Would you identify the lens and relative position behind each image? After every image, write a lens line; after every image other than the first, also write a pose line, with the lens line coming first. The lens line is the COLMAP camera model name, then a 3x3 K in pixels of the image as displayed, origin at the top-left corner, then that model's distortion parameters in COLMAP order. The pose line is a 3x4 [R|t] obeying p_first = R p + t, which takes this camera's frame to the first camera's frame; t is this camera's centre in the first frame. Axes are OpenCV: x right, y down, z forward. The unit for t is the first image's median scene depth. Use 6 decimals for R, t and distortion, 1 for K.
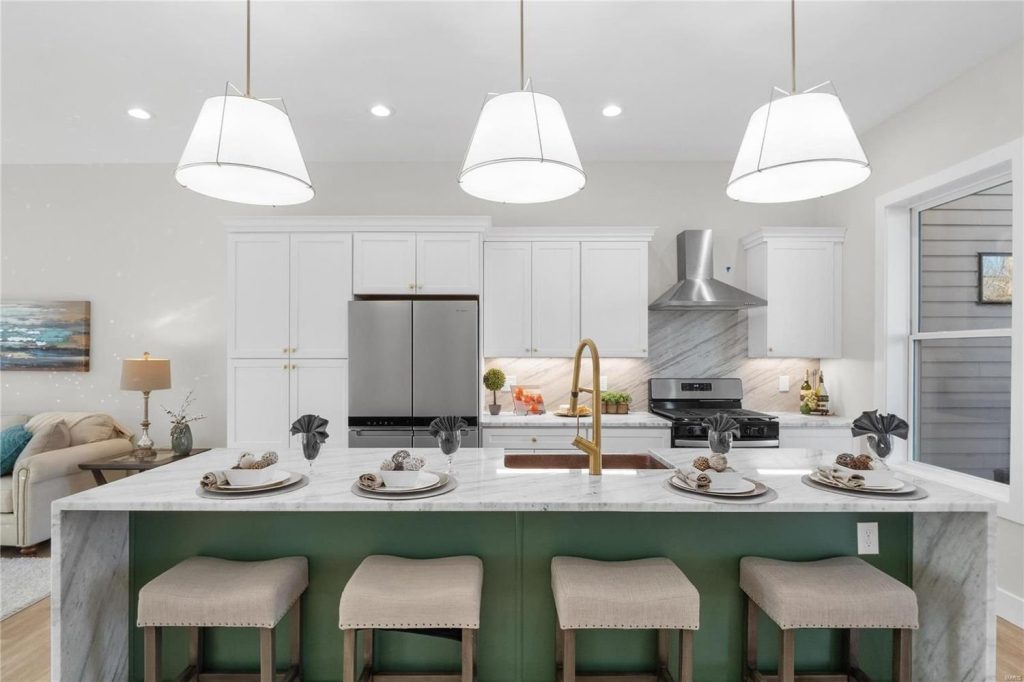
lens RADIAL K [[498.2, 0, 511.6], [0, 498.2, 349.1], [0, 0, 1]] dist [-0.005121, -0.000366]
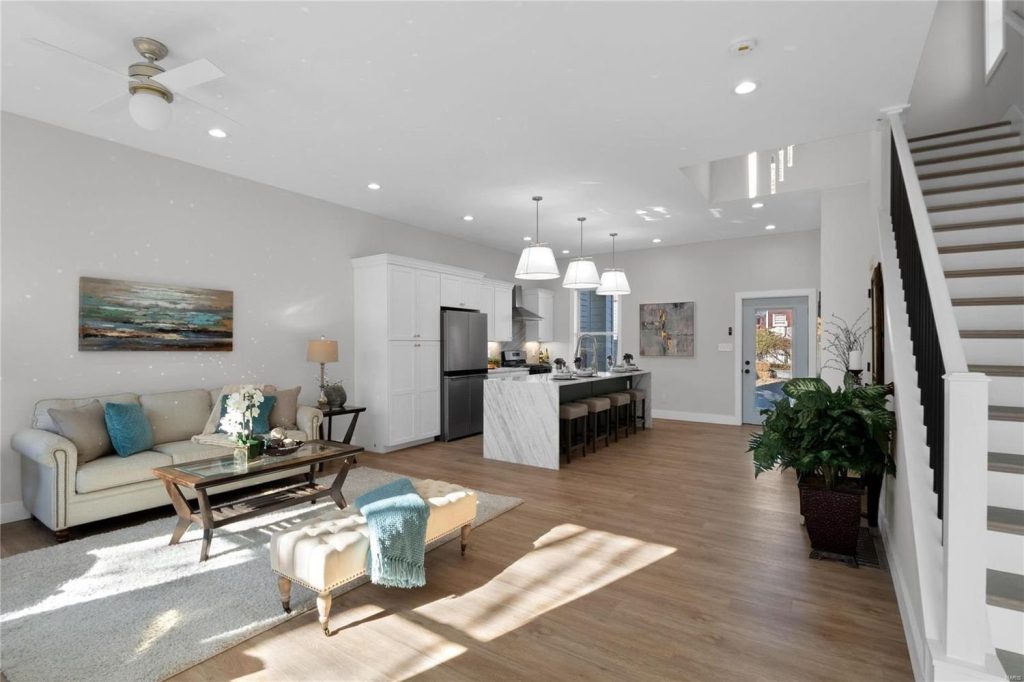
lens RADIAL K [[478.0, 0, 505.3], [0, 478.0, 341.1], [0, 0, 1]] dist [-0.003152, -0.000344]
pose [[0.569754, 0.005250, 0.821798, -1.431216], [-0.011402, 0.999934, 0.001517, 0.012438], [-0.821736, -0.010234, 0.569777, -0.187875]]
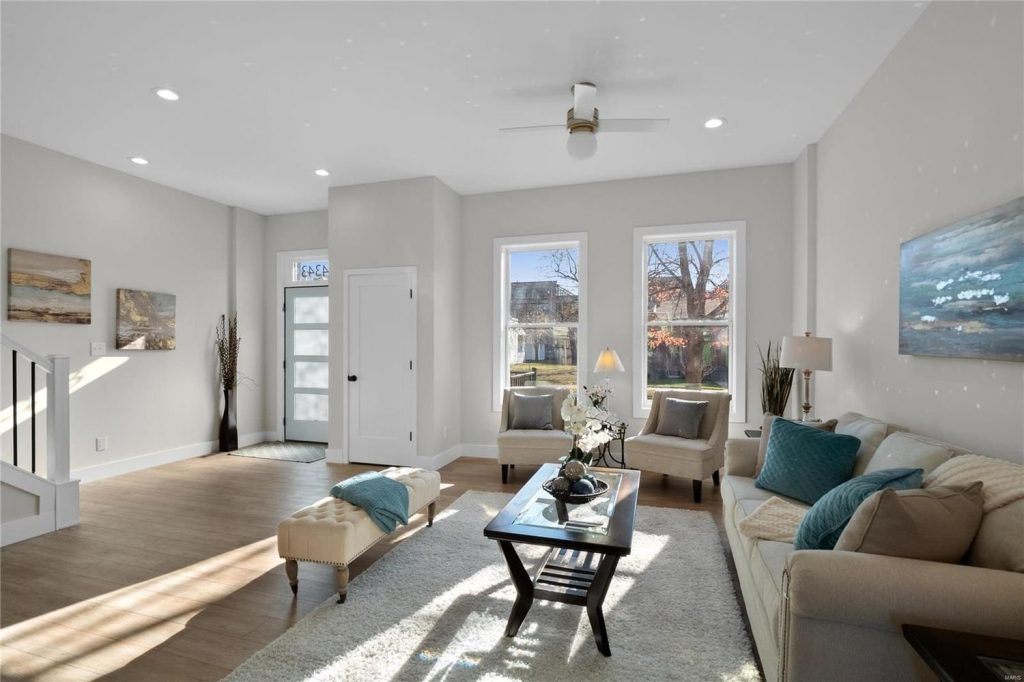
lens RADIAL K [[498.2, 0, 519.0], [0, 498.2, 346.2], [0, 0, 1]] dist [-0.005121, -0.000366]
pose [[-0.275815, 0.003876, -0.961203, -0.394587], [0.000481, 0.999992, 0.003895, 0.029238], [0.961211, 0.000612, -0.275814, 0.702802]]
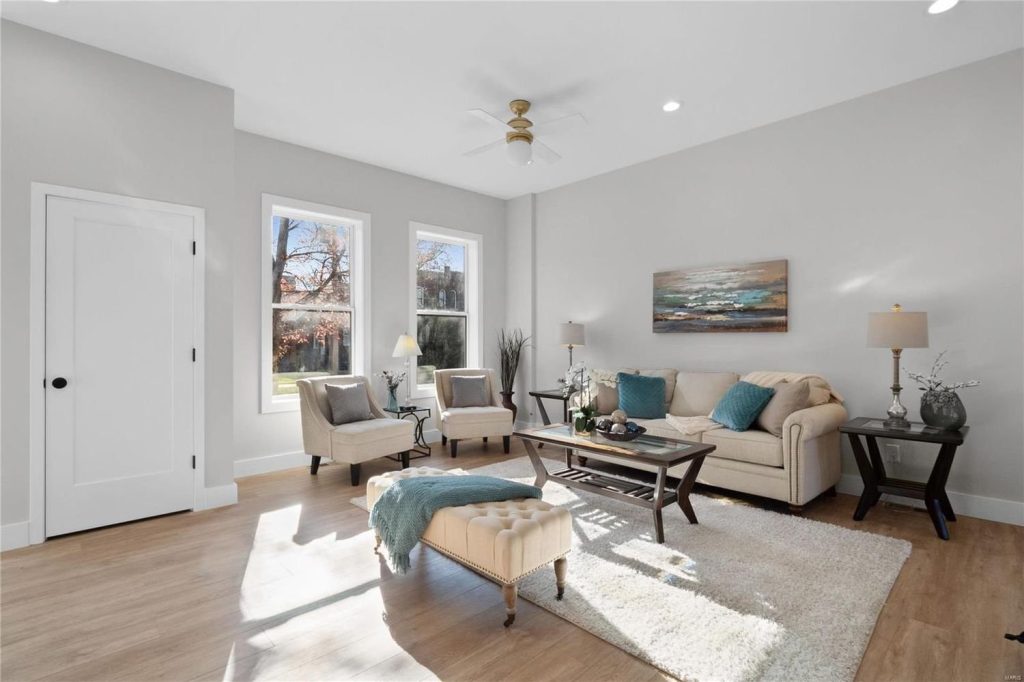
lens RADIAL K [[478.0, 0, 509.3], [0, 478.0, 341.5], [0, 0, 1]] dist [-0.003152, -0.000344]
pose [[0.697314, -0.005185, -0.716747, -0.568266], [0.006872, 0.999976, -0.000549, 0.061255], [0.716733, -0.004542, 0.697333, -0.041425]]
